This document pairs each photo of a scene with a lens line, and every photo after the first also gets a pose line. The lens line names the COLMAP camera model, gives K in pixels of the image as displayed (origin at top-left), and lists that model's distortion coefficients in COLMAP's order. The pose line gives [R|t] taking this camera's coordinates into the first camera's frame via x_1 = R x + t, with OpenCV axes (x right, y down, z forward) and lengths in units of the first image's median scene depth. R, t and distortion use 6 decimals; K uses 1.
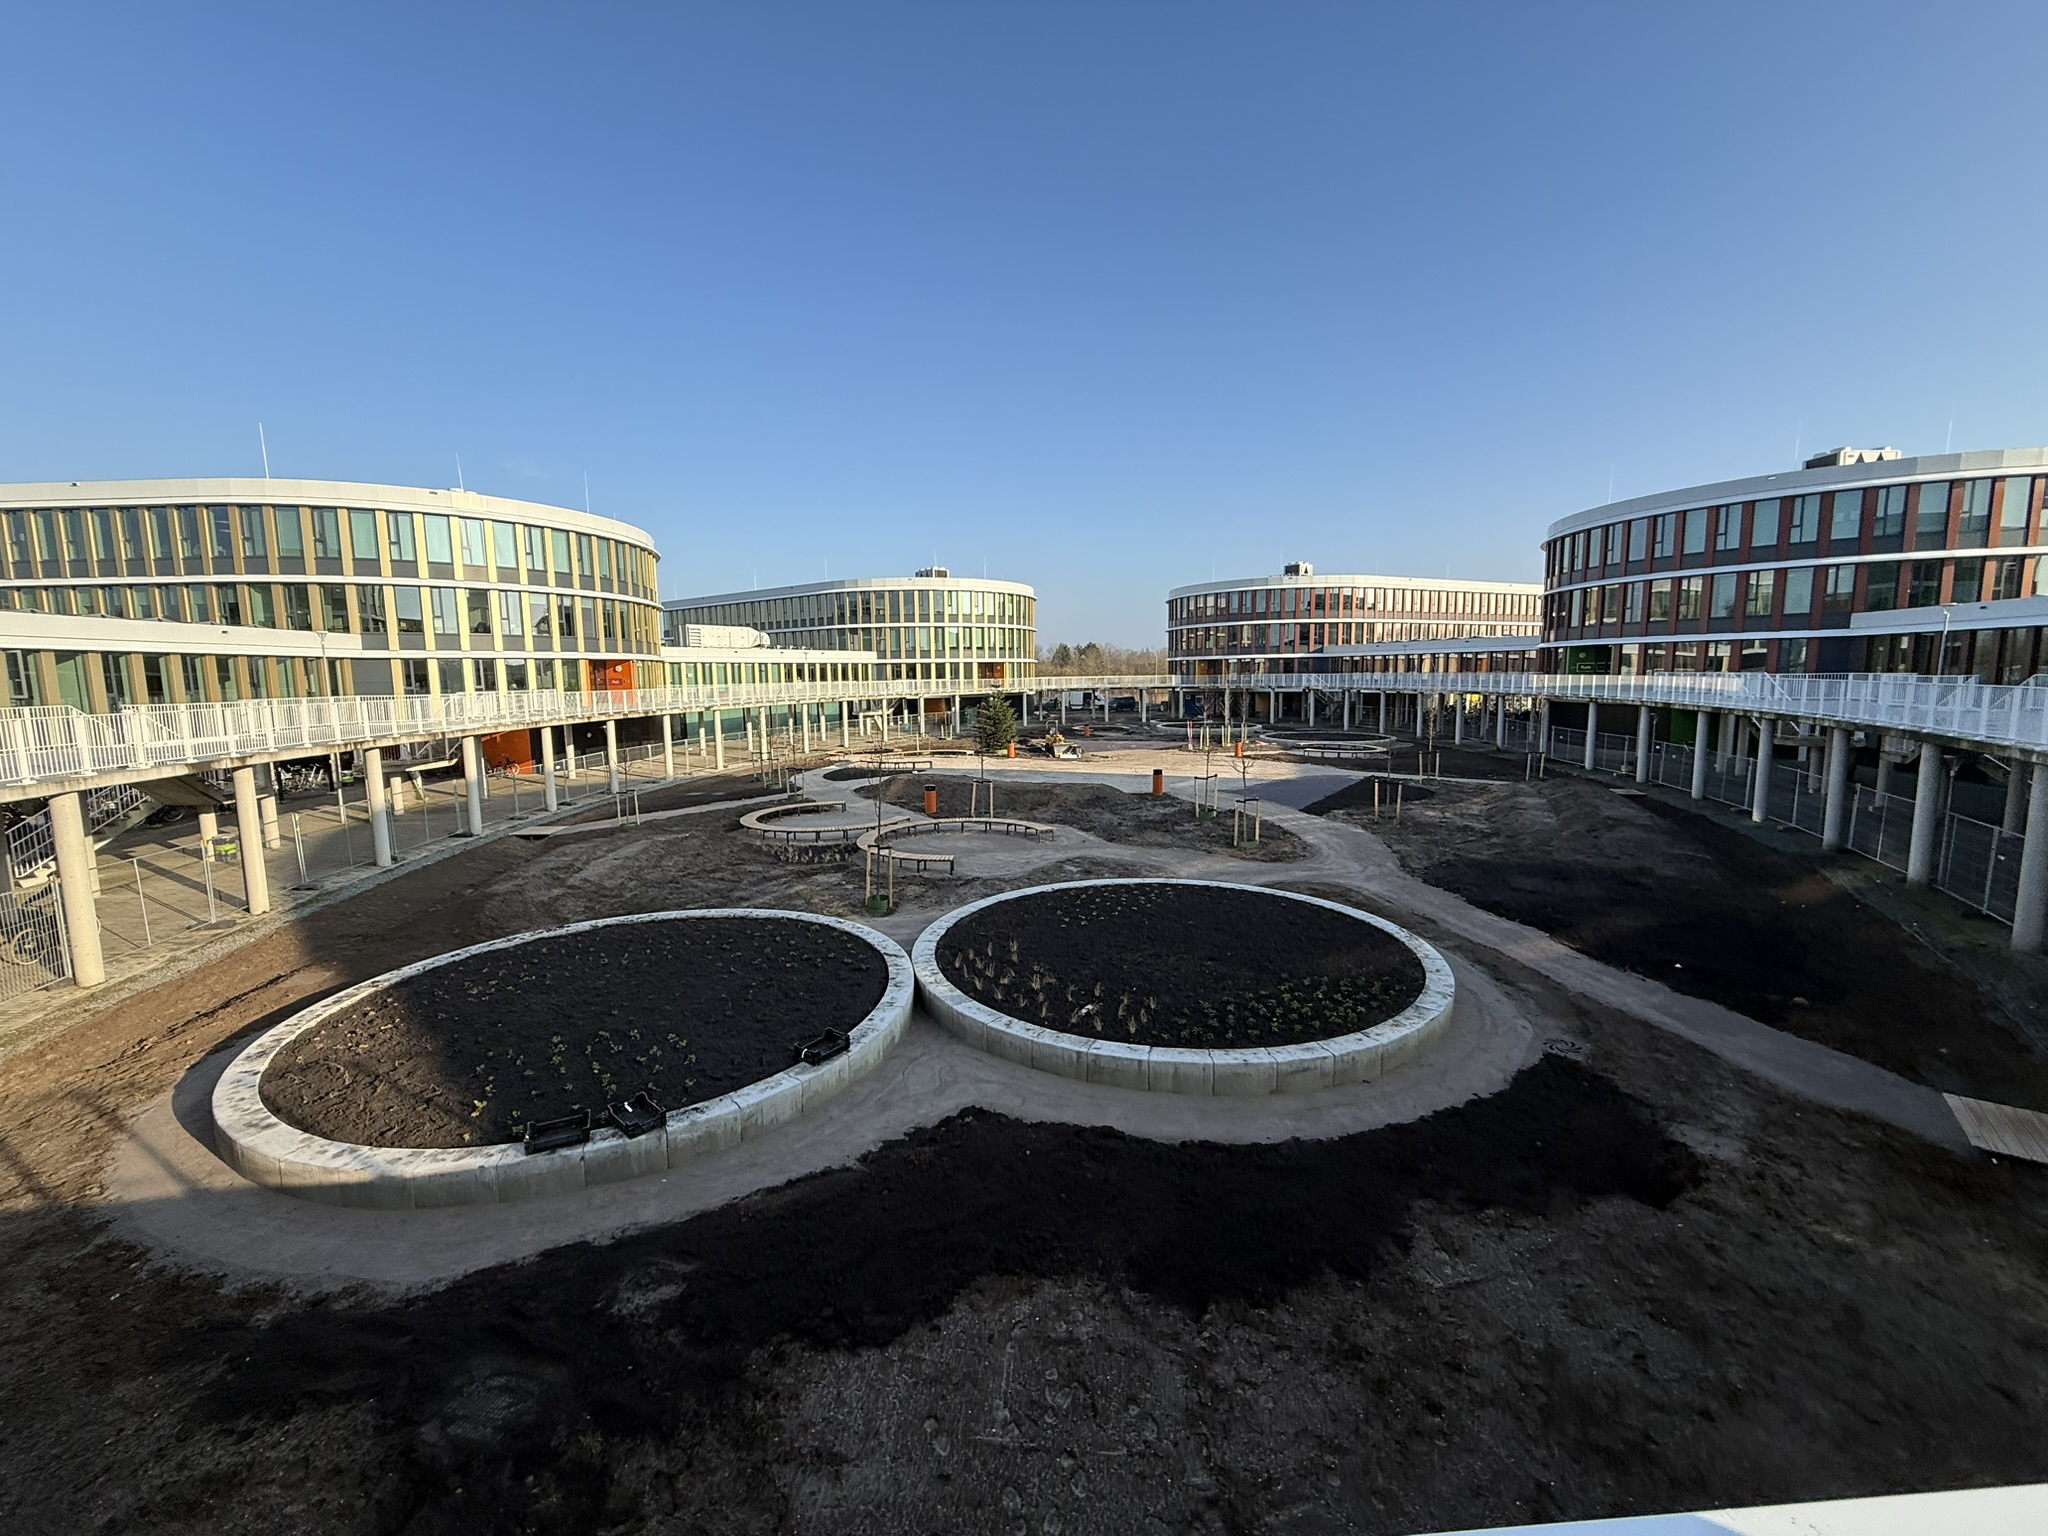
lens RADIAL K [[823.4, 0, 1017.5], [0, 823.4, 771.3], [0, 0, 1]] dist [0.001918, -0.000704]
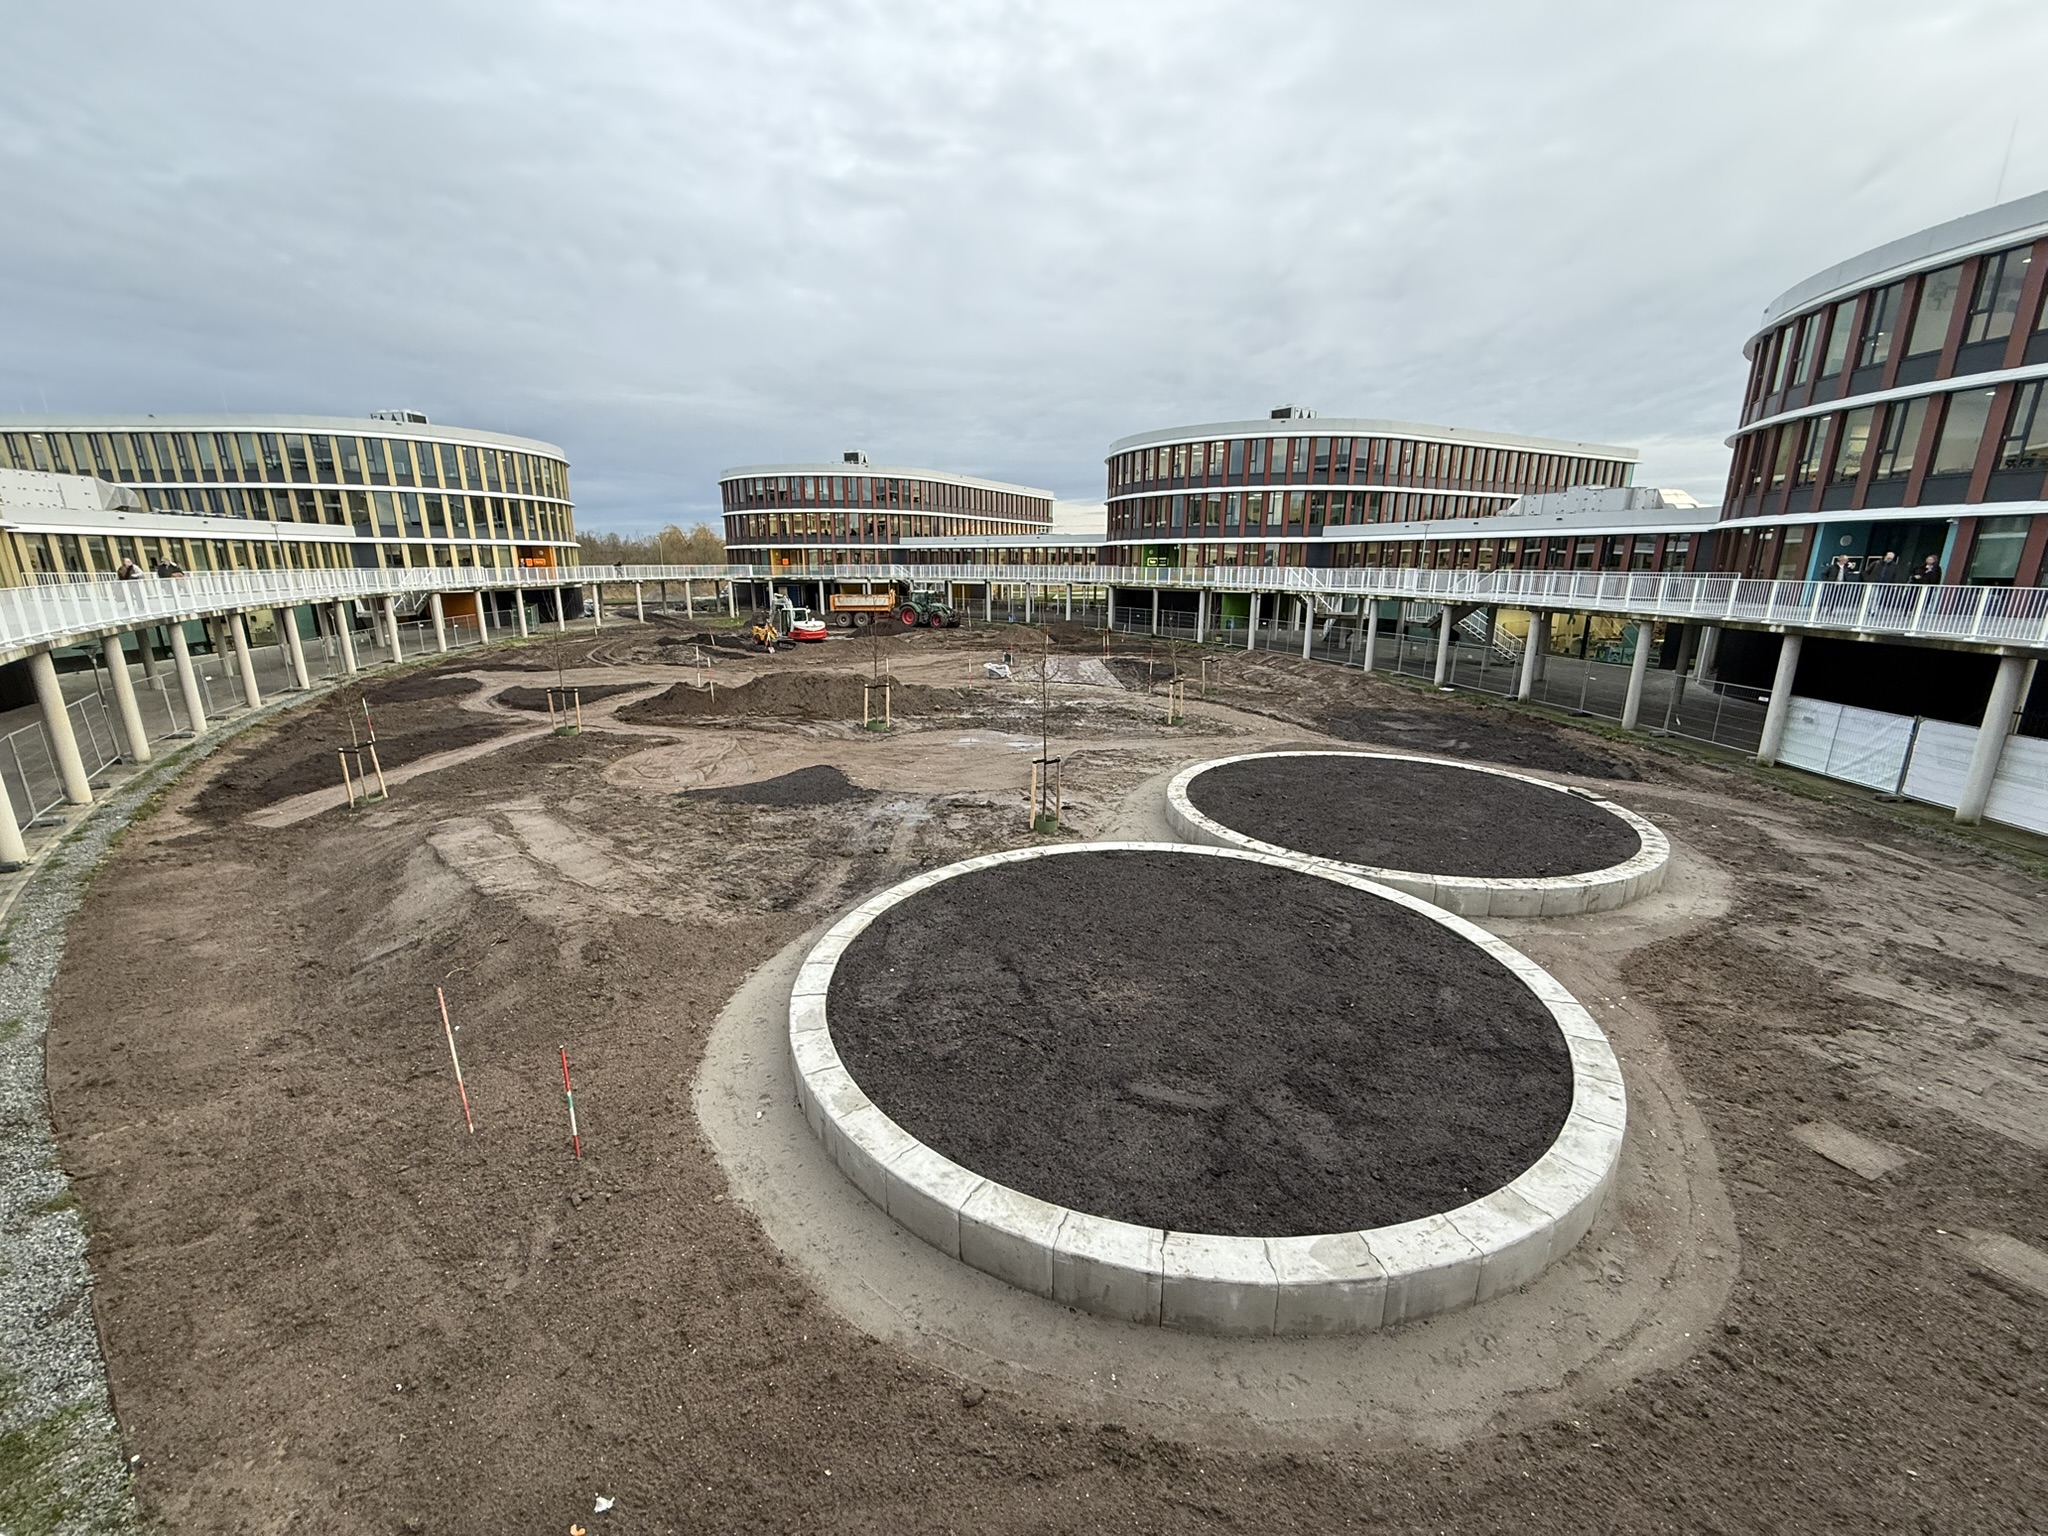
lens RADIAL K [[823.4, 0, 1026.4], [0, 823.4, 762.7], [0, 0, 1]] dist [0.001918, -0.000704]
pose [[0.787318, -0.133368, 0.601949, -0.306695], [0.061878, 0.988487, 0.138075, -0.012111], [-0.613434, -0.071461, 0.786506, 0.141278]]
